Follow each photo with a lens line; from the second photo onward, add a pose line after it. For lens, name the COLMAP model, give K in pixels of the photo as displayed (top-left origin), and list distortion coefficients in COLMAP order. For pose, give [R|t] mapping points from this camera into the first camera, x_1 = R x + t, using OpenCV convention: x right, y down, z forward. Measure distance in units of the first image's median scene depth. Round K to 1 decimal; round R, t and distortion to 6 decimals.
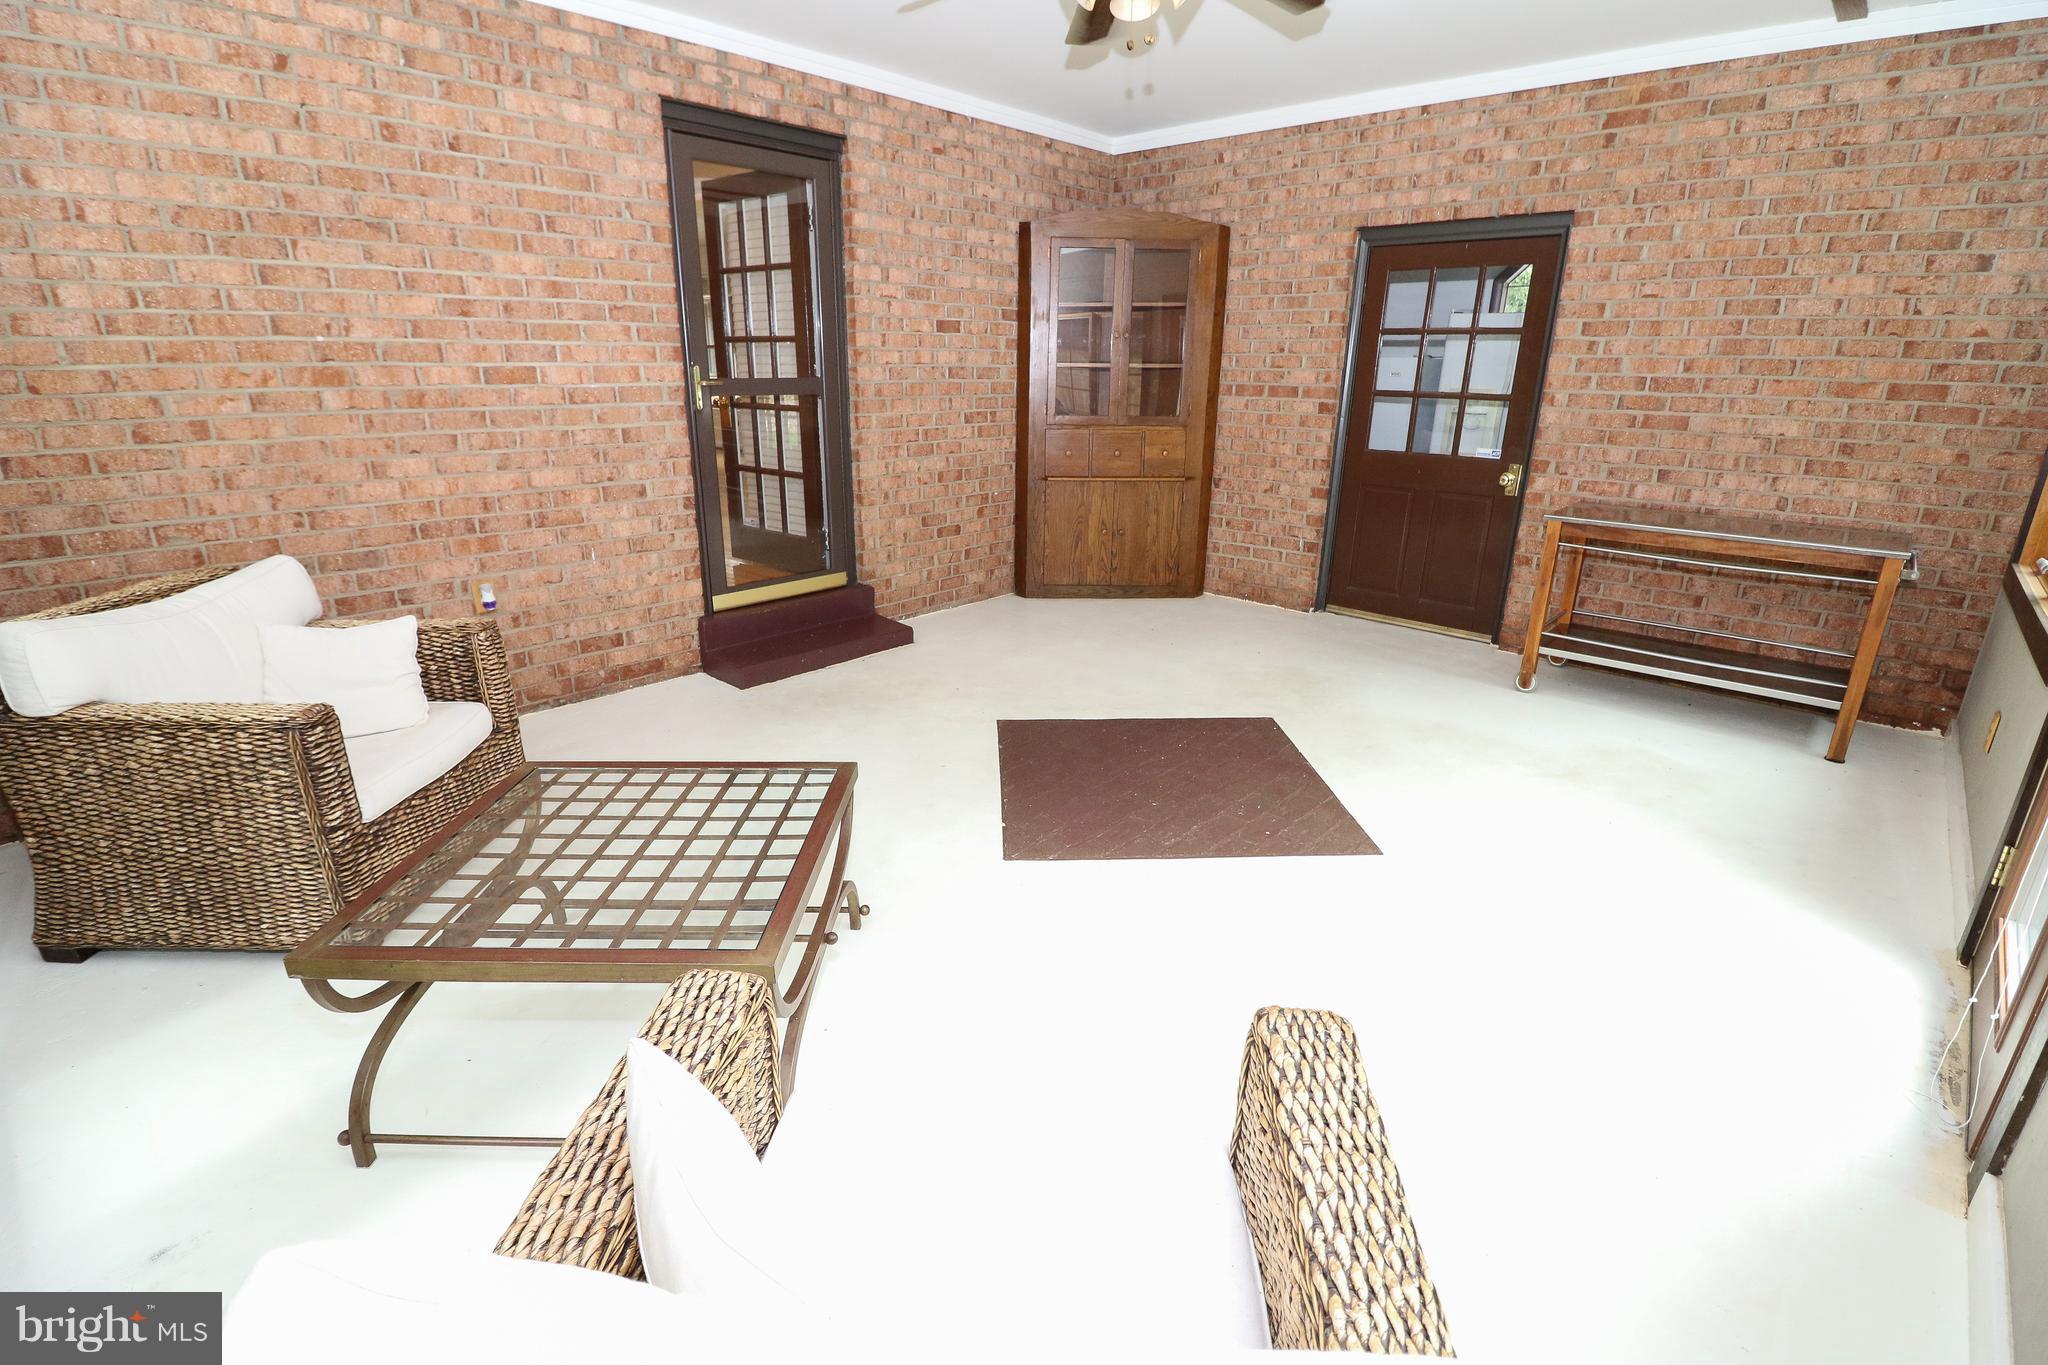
lens RADIAL K [[939.1, 0, 1013.0], [0, 939.1, 680.1], [0, 0, 1]] dist [-0.010526, -0.007102]
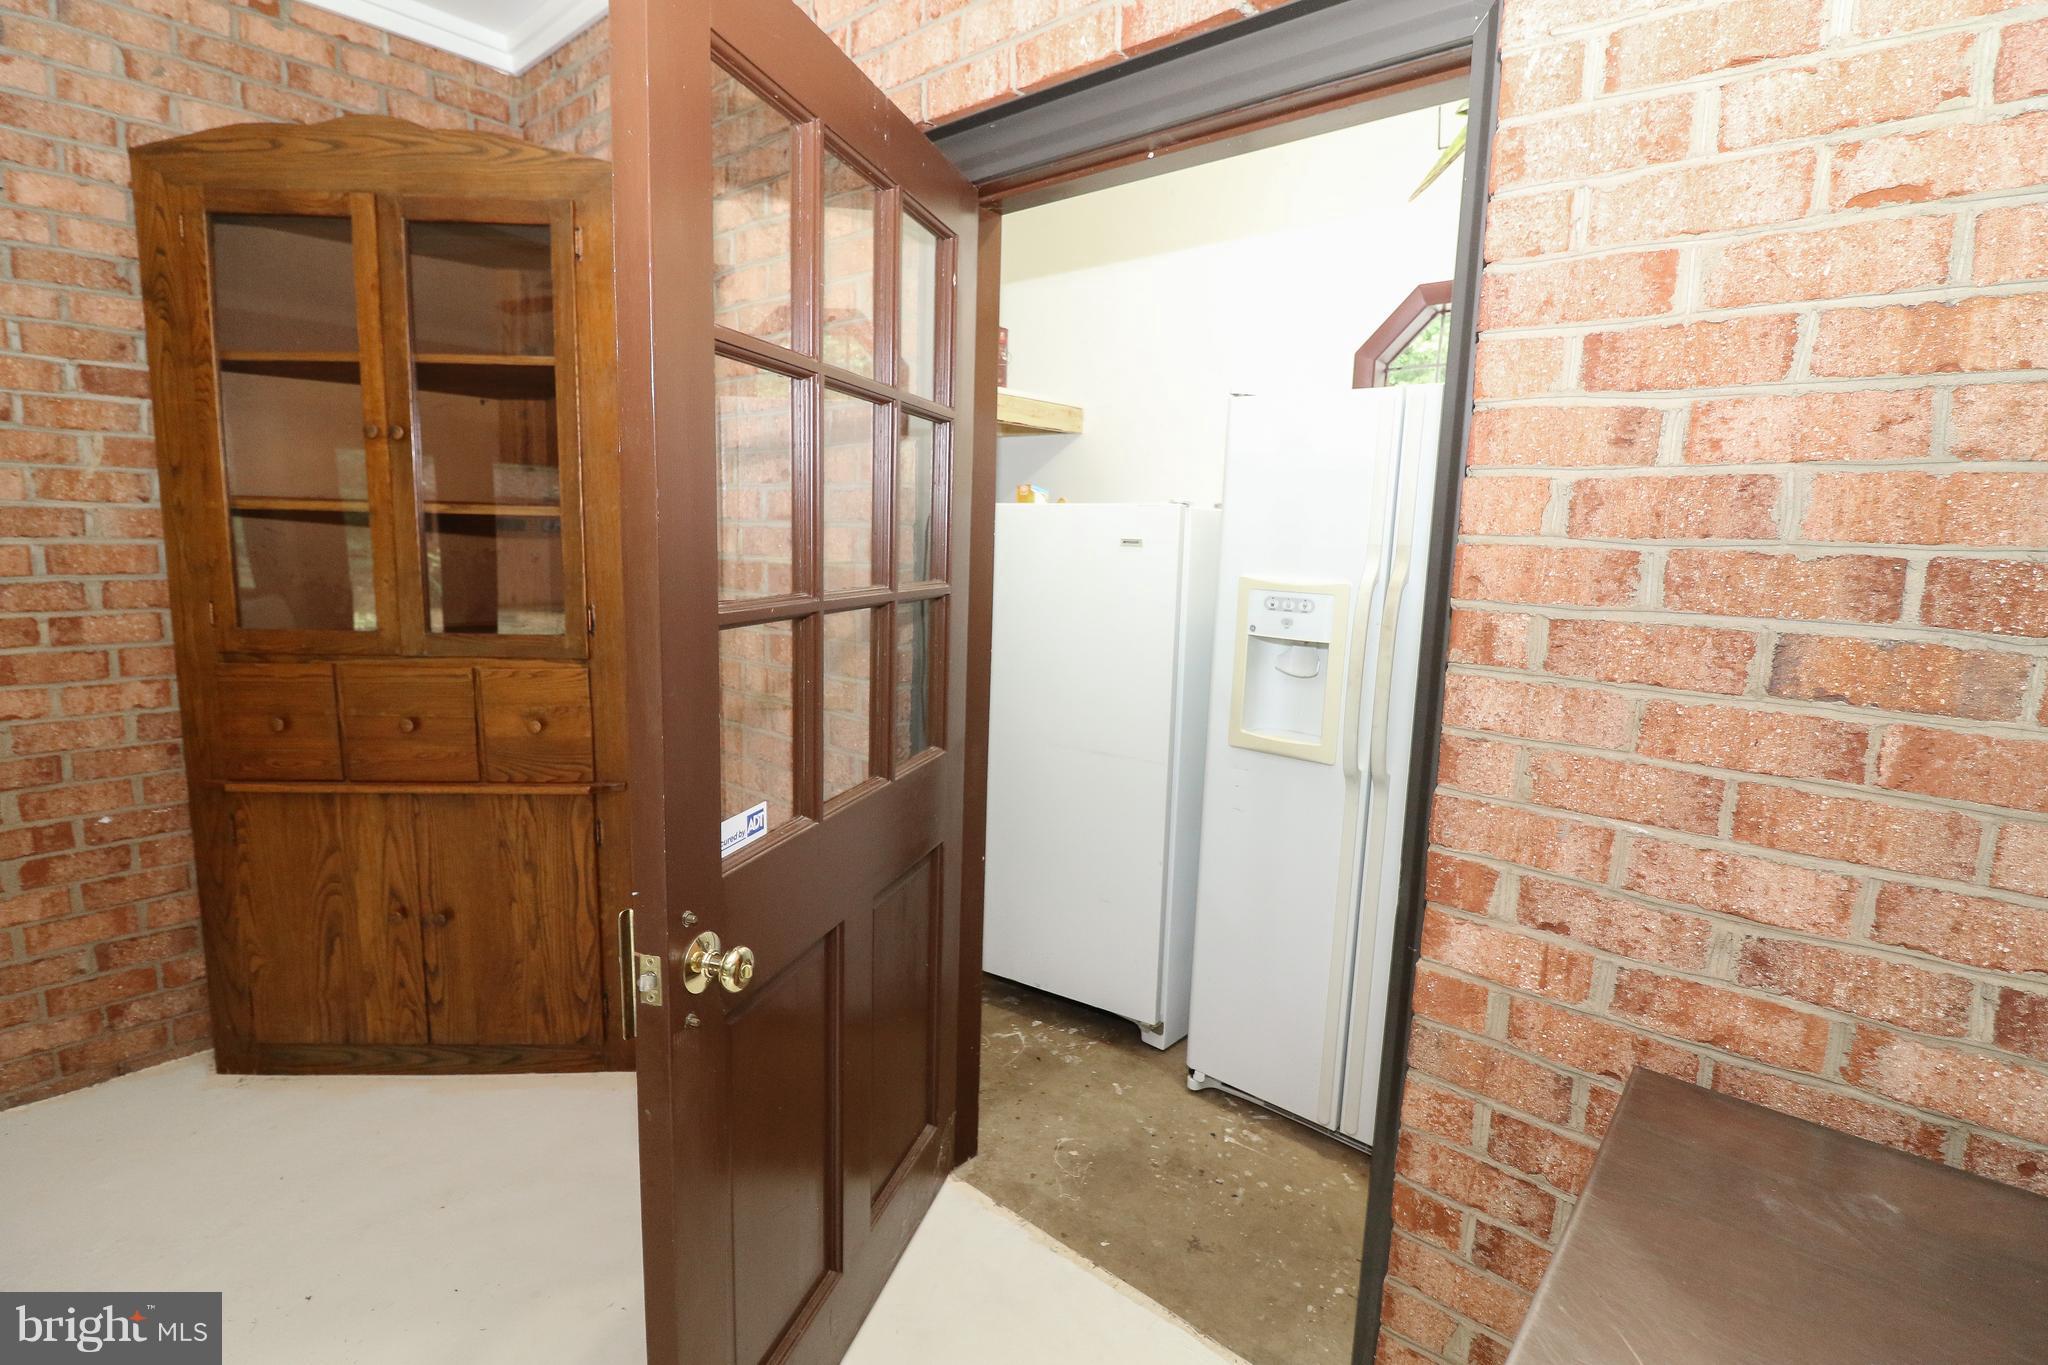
lens RADIAL K [[939.1, 0, 1032.3], [0, 939.1, 674.7], [0, 0, 1]] dist [-0.010526, -0.007102]
pose [[0.999436, 0.014102, 0.030480, 0.453312], [-0.008619, 0.984875, -0.173054, -0.249646], [-0.032460, 0.172694, 0.984441, 0.766805]]
